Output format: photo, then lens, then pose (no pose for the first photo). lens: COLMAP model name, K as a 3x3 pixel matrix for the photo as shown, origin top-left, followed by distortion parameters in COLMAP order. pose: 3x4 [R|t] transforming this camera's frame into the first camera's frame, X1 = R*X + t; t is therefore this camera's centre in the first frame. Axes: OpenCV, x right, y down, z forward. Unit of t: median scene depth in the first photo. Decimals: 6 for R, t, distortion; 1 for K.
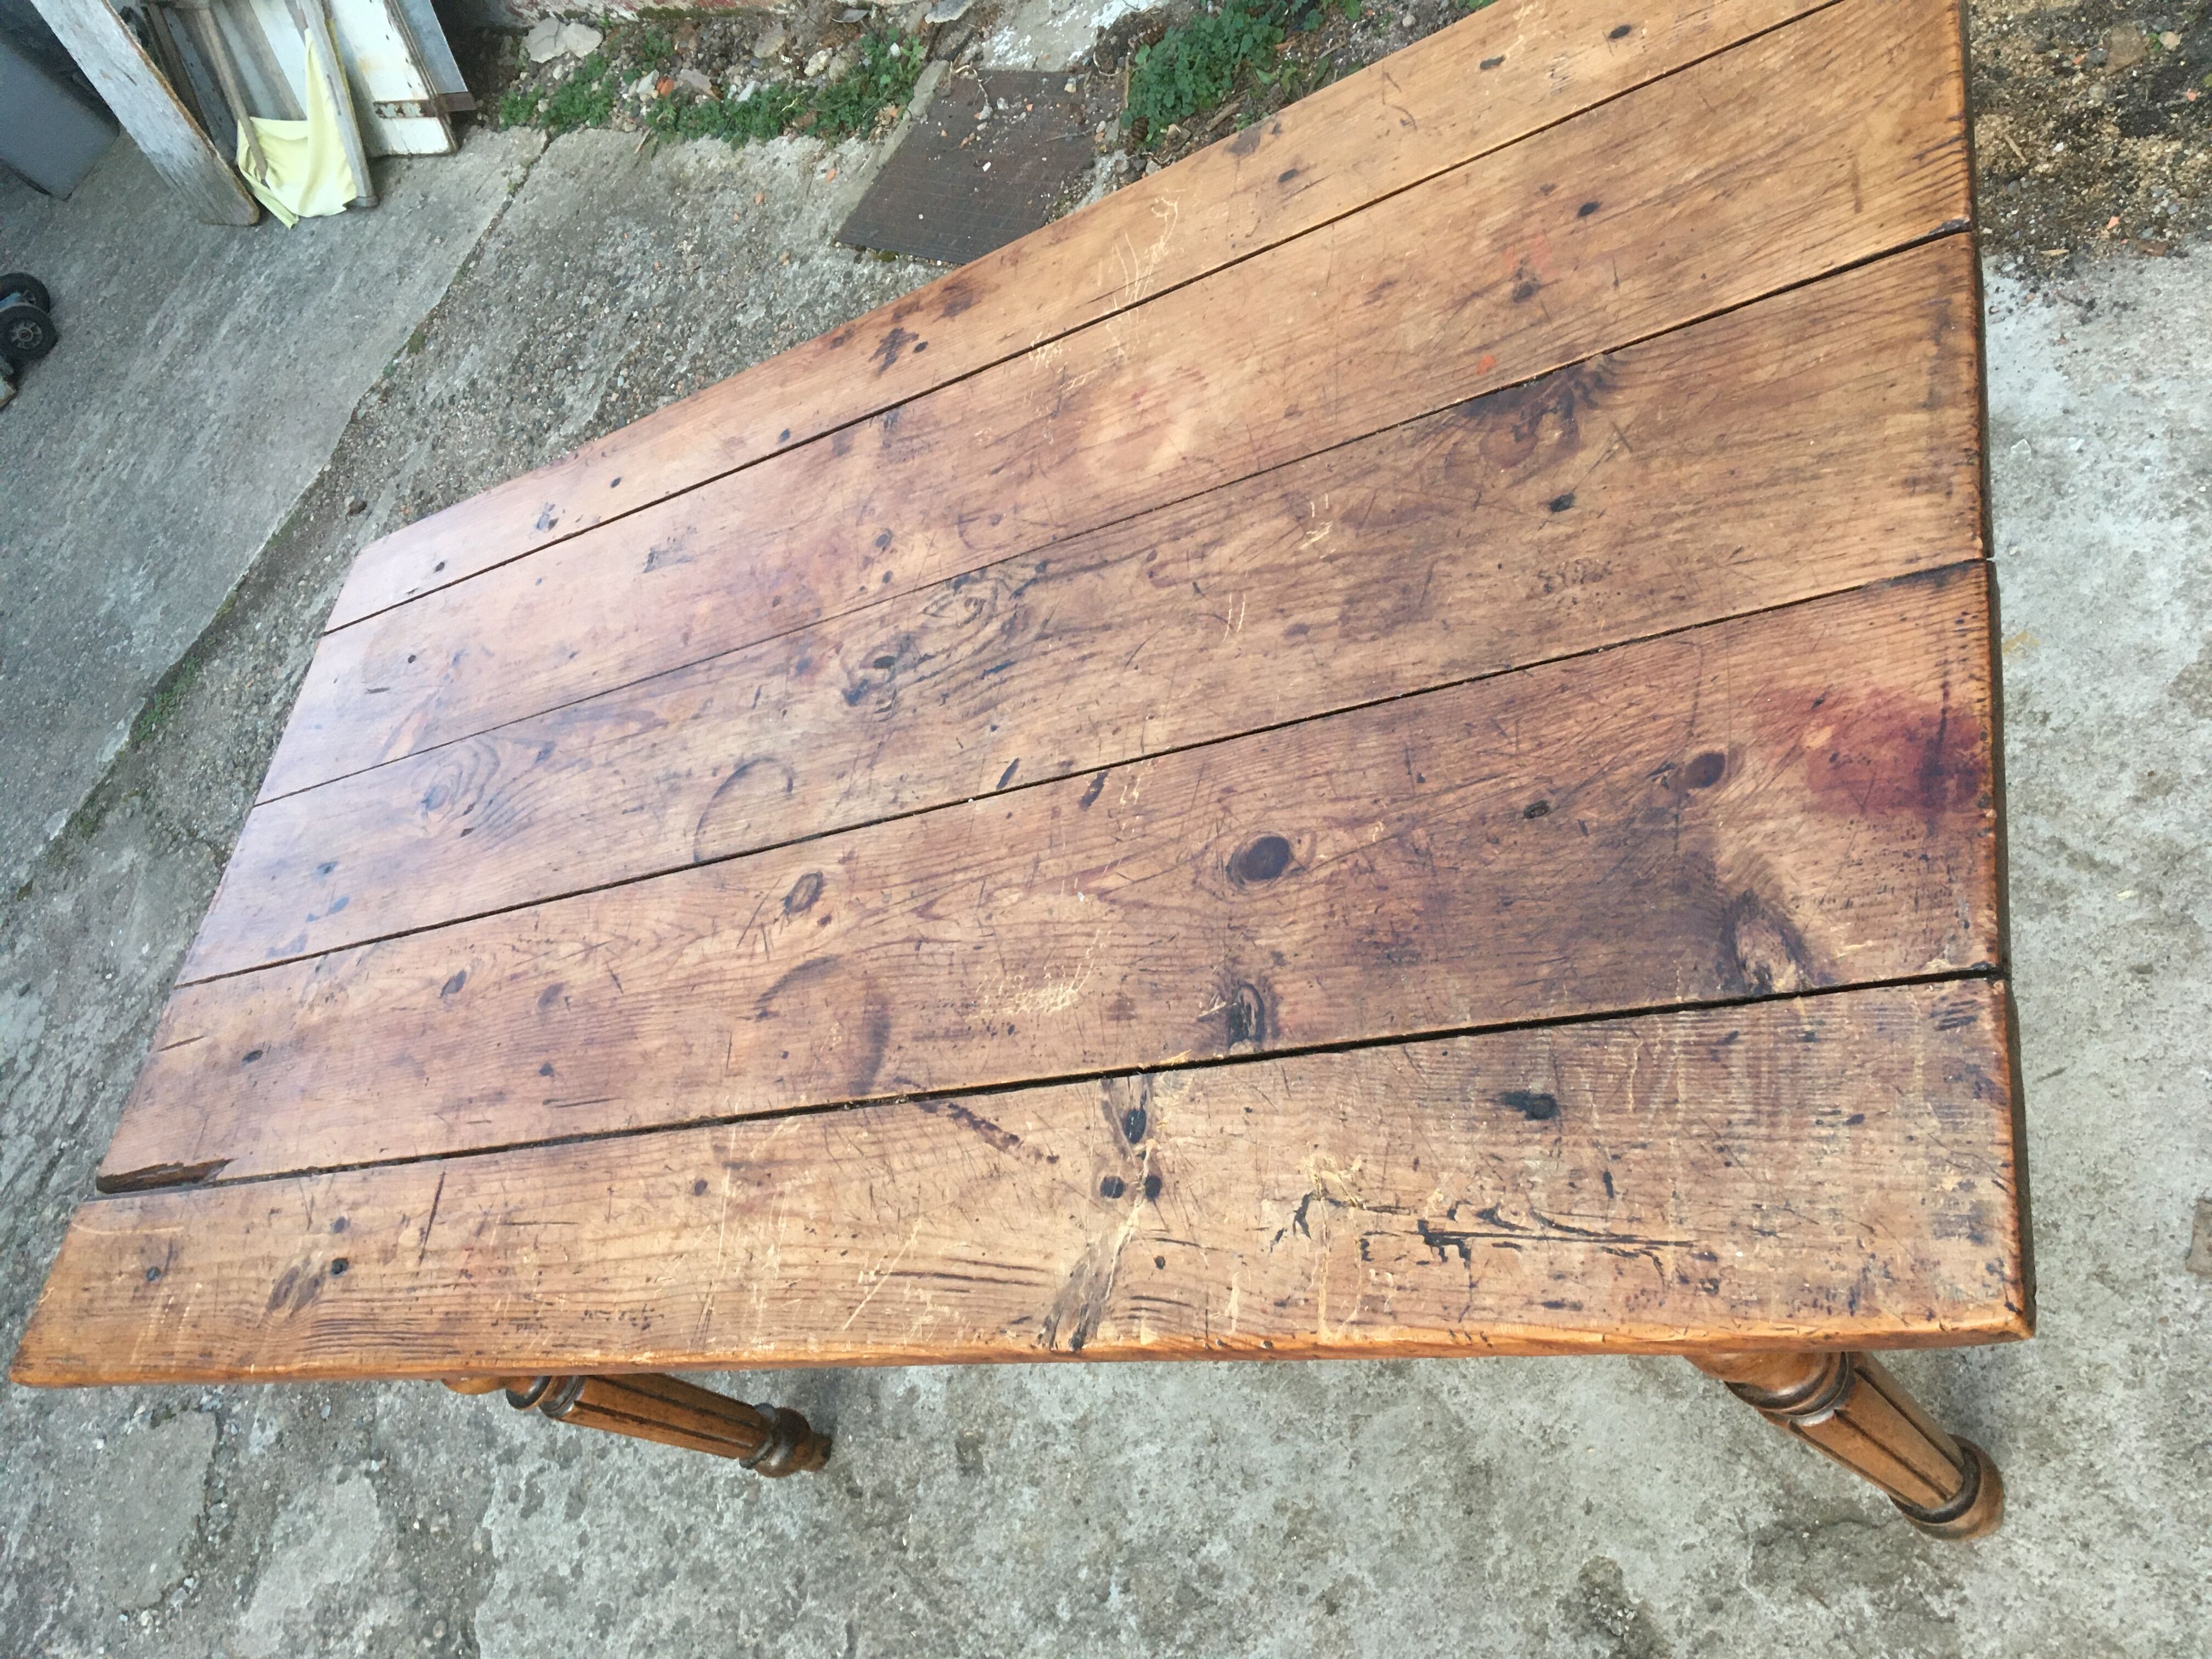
lens RADIAL K [[1869.0, 0, 1104.9], [0, 1869.0, 818.6], [0, 0, 1]] dist [0.119150, -0.184510]
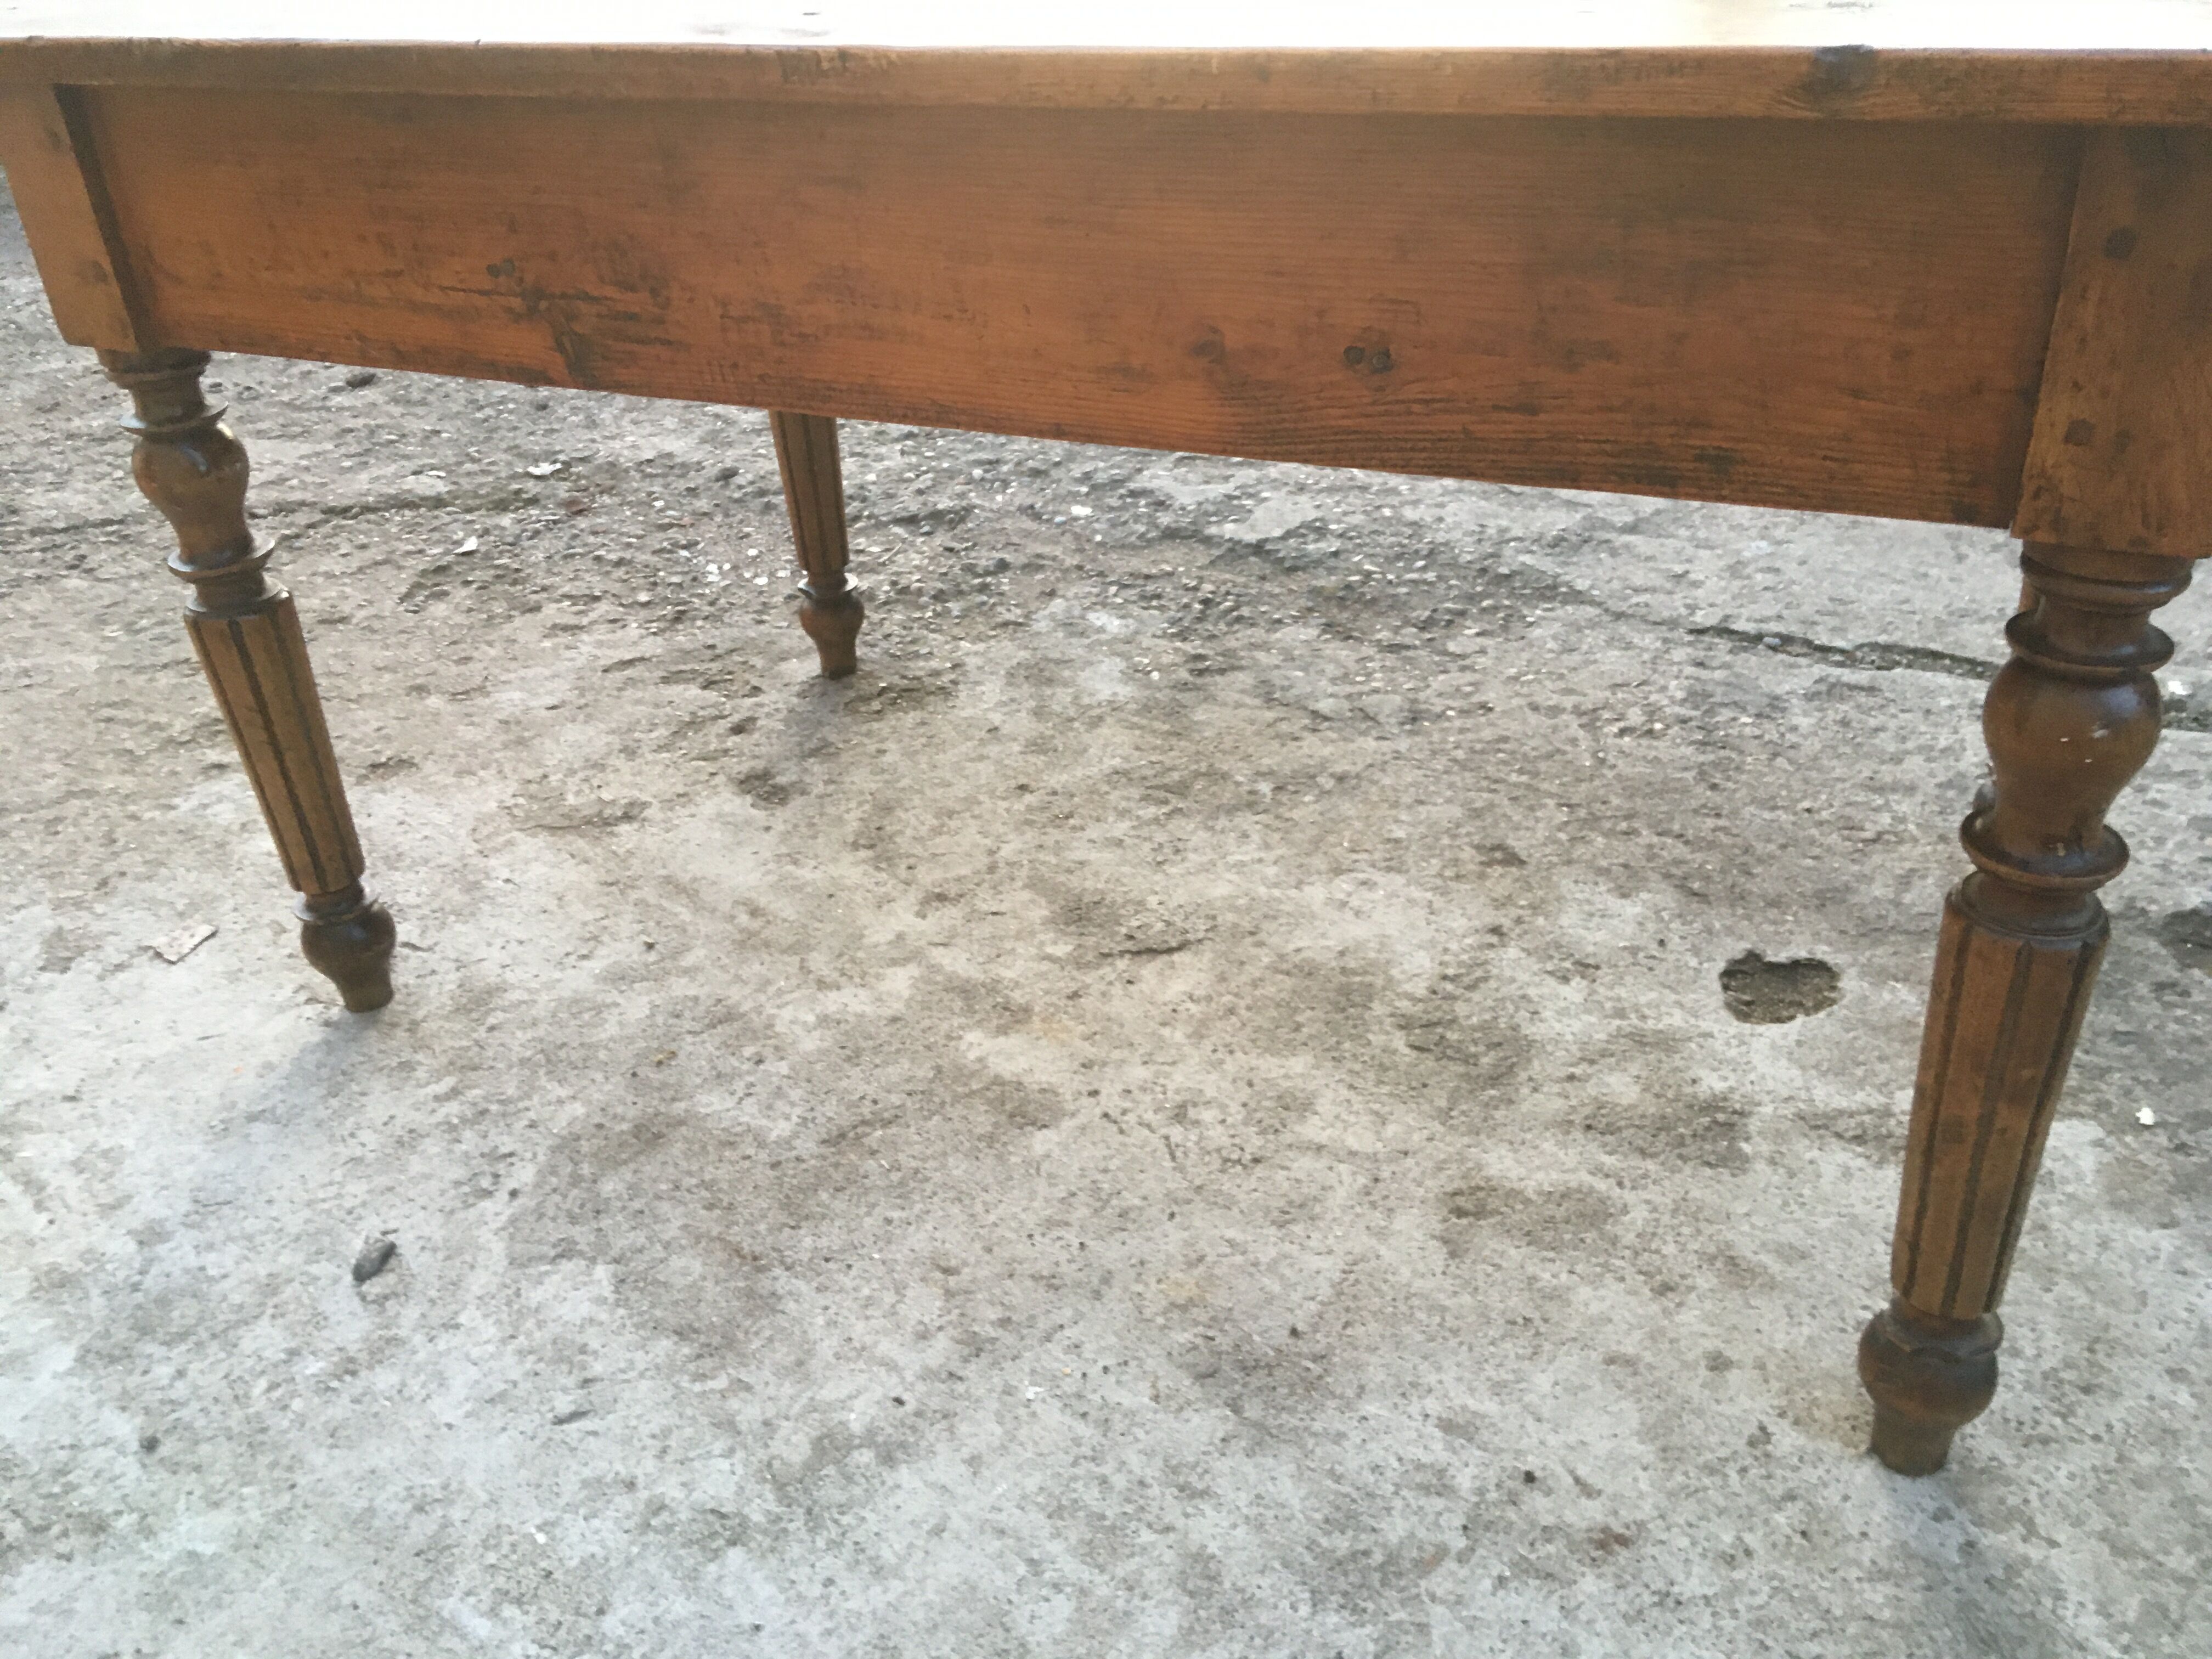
lens RADIAL K [[1869.0, 0, 1115.8], [0, 1869.0, 825.2], [0, 0, 1]] dist [0.119150, -0.184510]
pose [[-0.769992, 0.588797, 0.245828, -0.199387], [0.287482, -0.023809, 0.957490, -0.692181], [0.569620, 0.807931, -0.150936, 1.300642]]
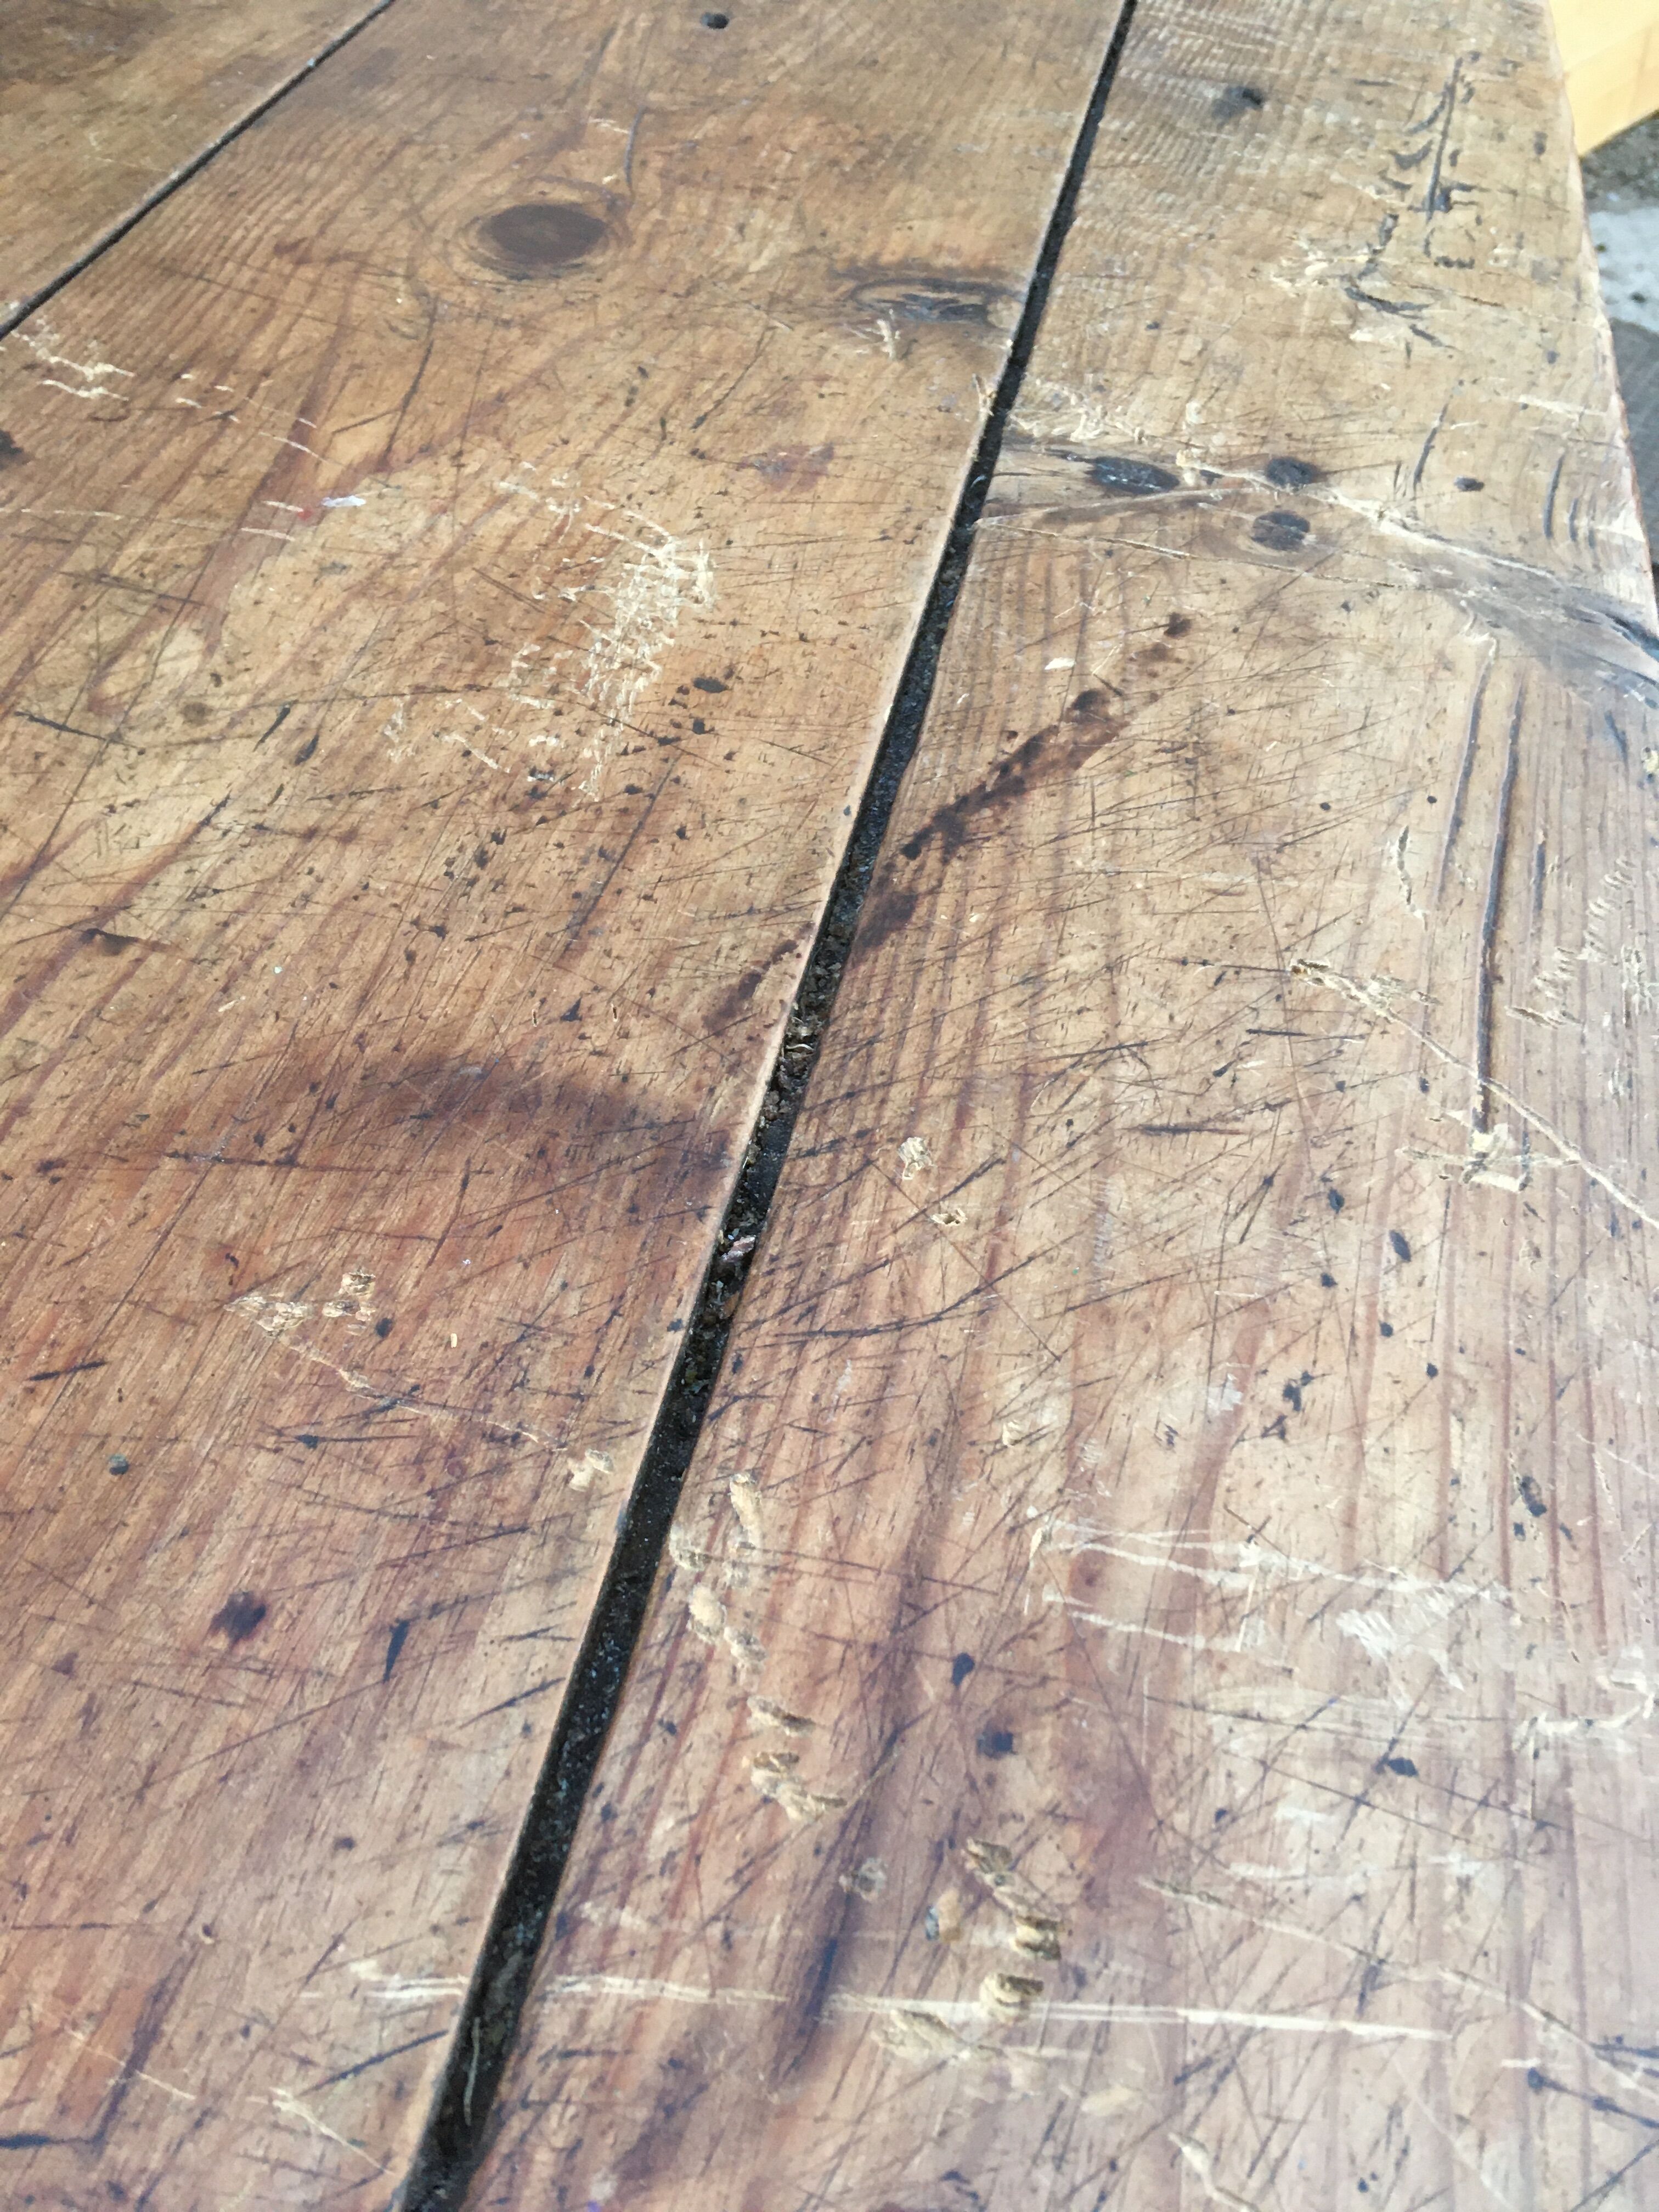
lens RADIAL K [[1869.0, 0, 819.9], [0, 1869.0, 1120.8], [0, 0, 1]] dist [0.119150, -0.184510]
pose [[-0.057580, -0.192421, 0.979622, -0.265766], [0.759658, 0.628235, 0.168052, 0.085009], [-0.647769, 0.753854, 0.110000, 0.716037]]
